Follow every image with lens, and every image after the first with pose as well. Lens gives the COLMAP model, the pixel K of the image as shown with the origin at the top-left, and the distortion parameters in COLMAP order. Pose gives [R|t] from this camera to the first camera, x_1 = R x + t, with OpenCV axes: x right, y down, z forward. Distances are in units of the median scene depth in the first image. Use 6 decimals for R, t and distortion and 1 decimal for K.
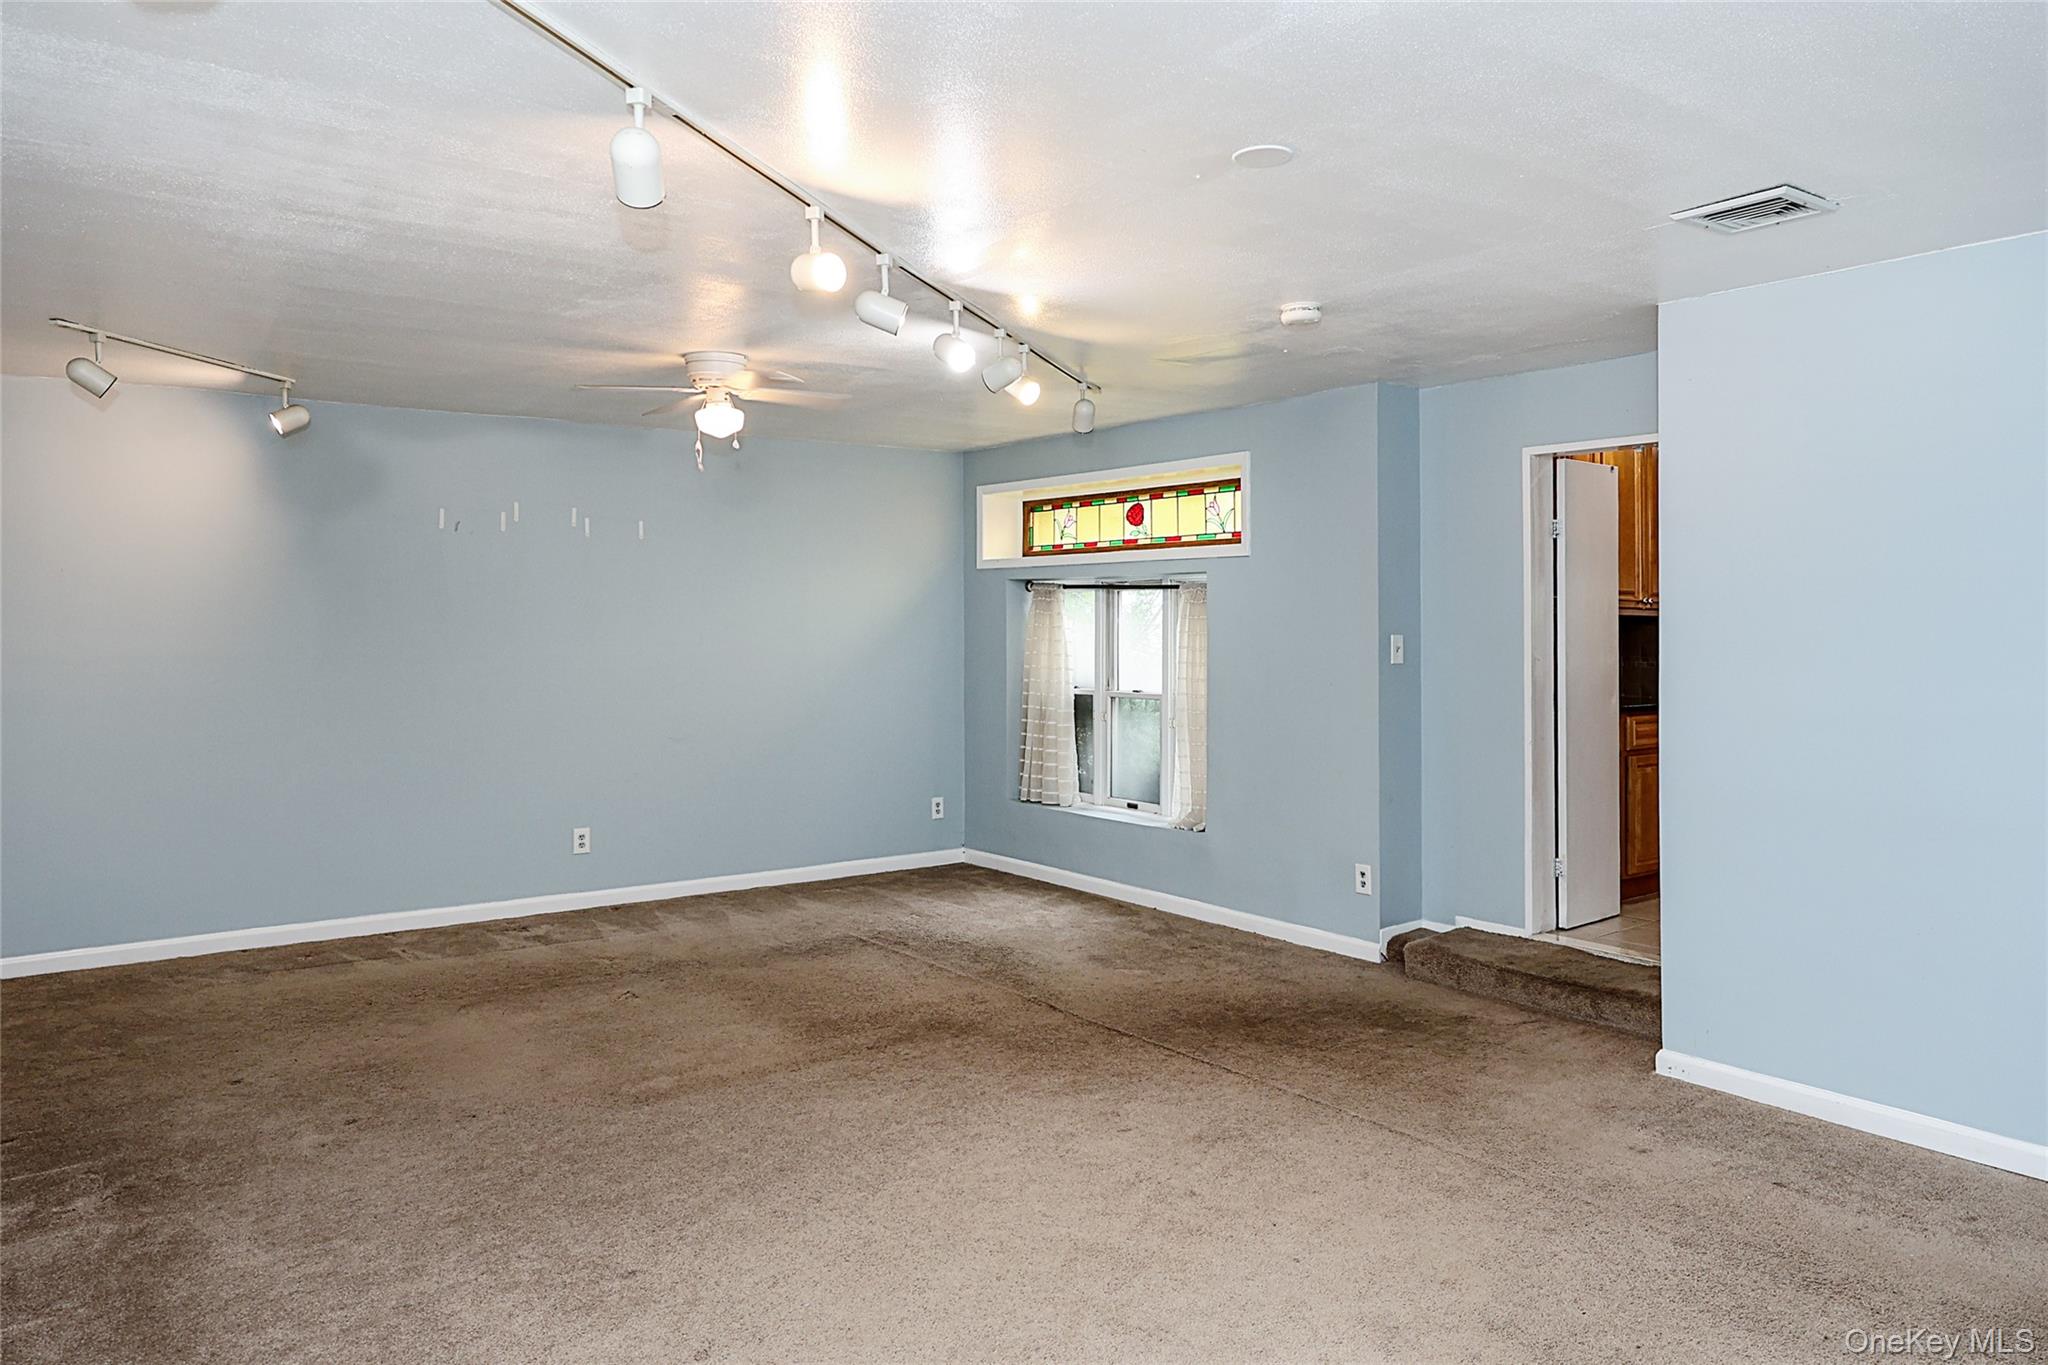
lens RADIAL K [[1371.6, 0, 1026.2], [0, 1371.6, 698.5], [0, 0, 1]] dist [-0.002970, 0.002135]
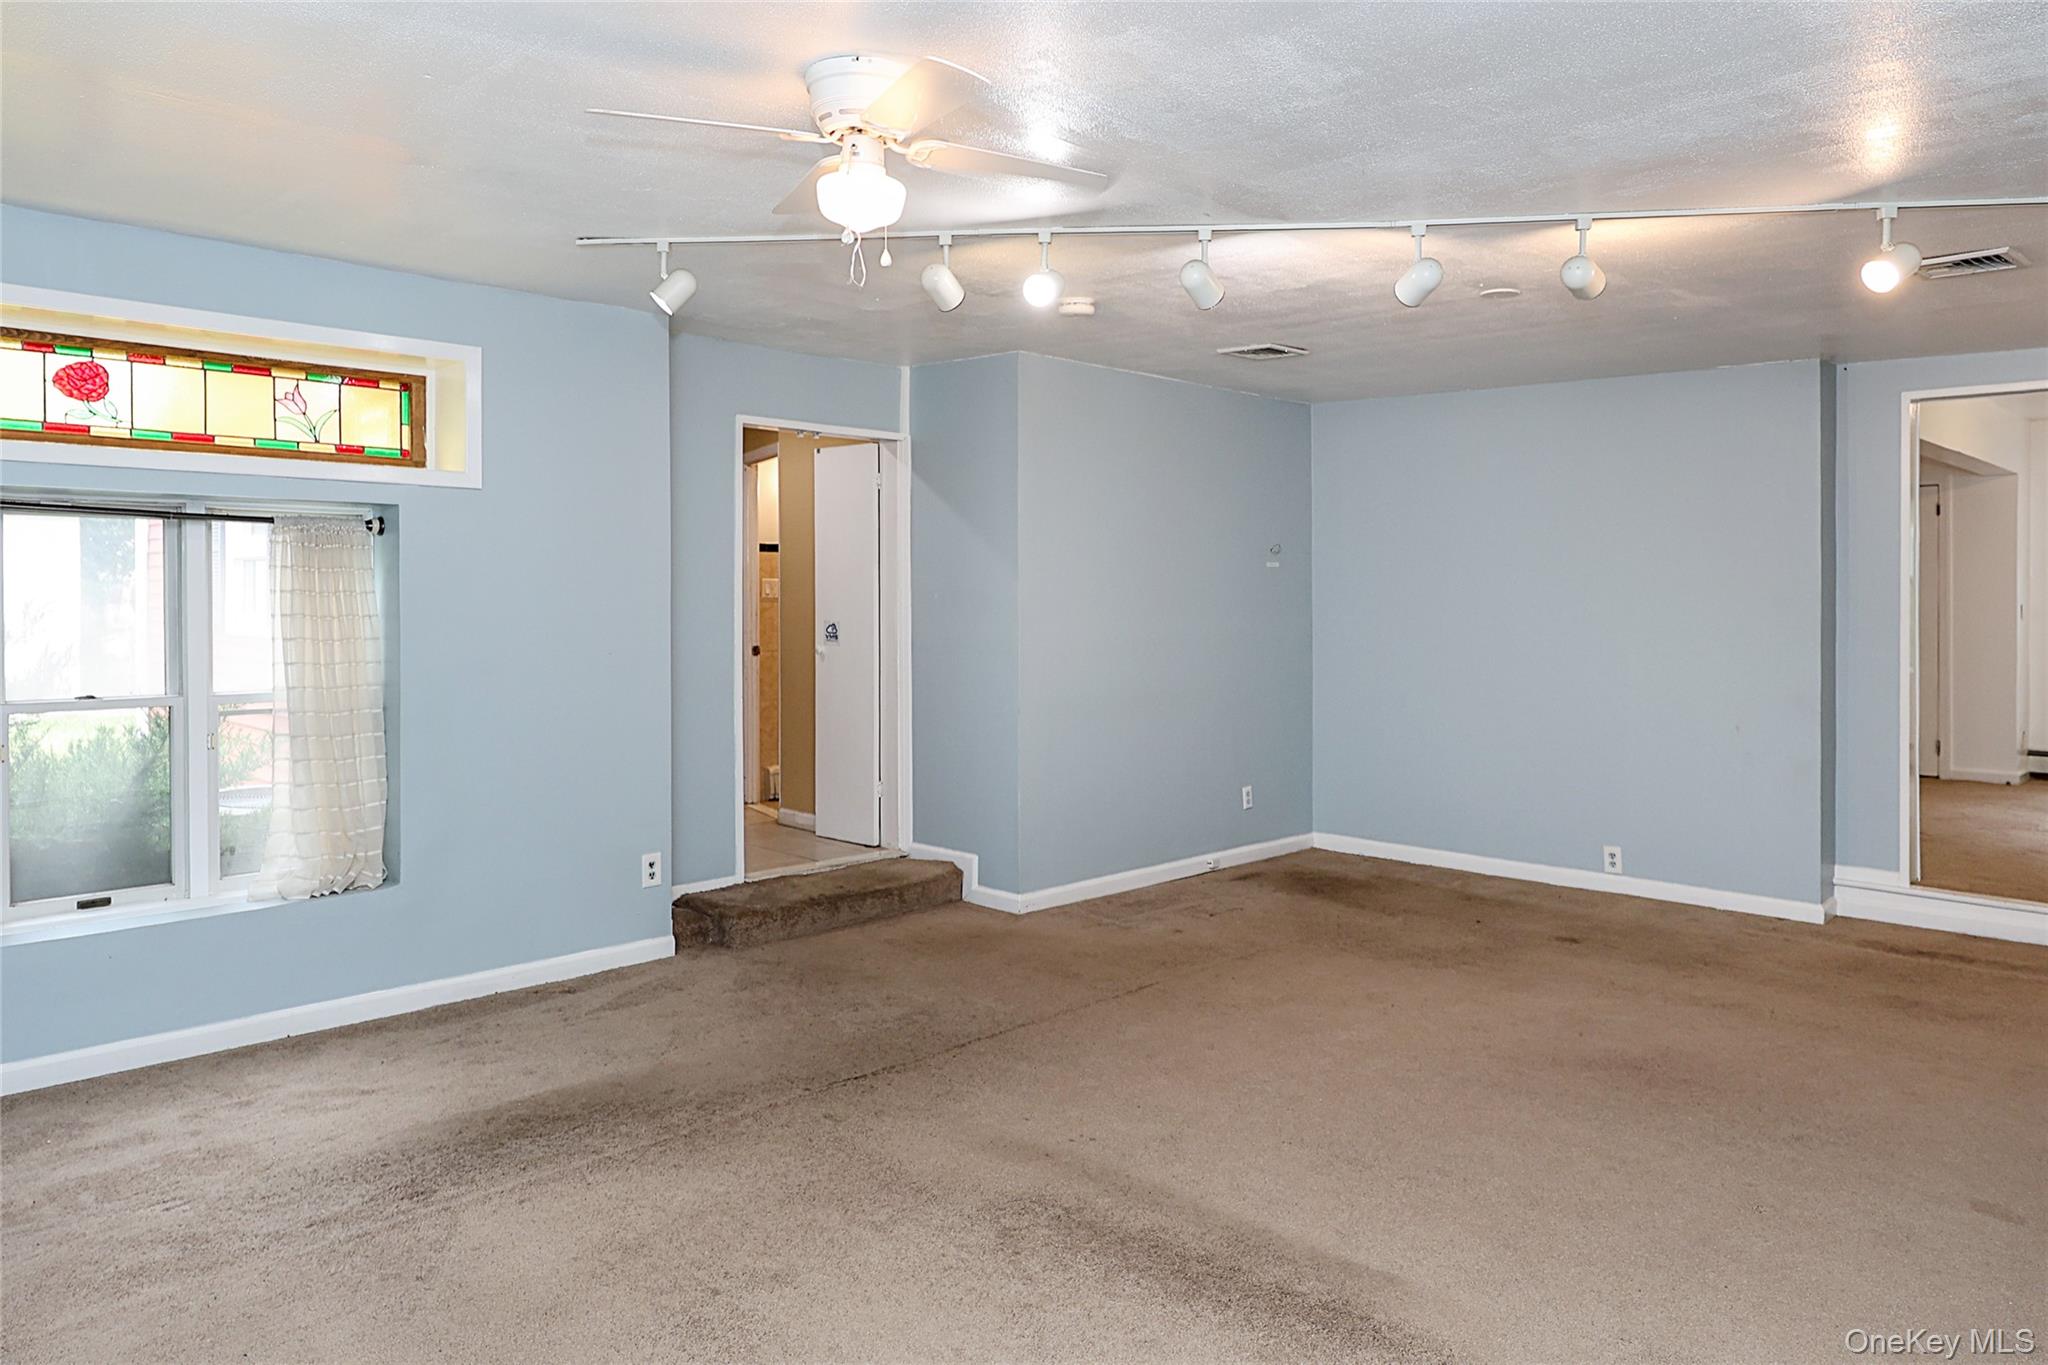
lens RADIAL K [[1371.6, 0, 1024.9], [0, 1371.6, 665.4], [0, 0, 1]] dist [-0.002970, 0.002135]
pose [[-0.147114, -0.058406, 0.987394, -0.555547], [0.043820, 0.996890, 0.065496, -0.040477], [-0.988148, 0.052903, -0.144097, 0.741942]]
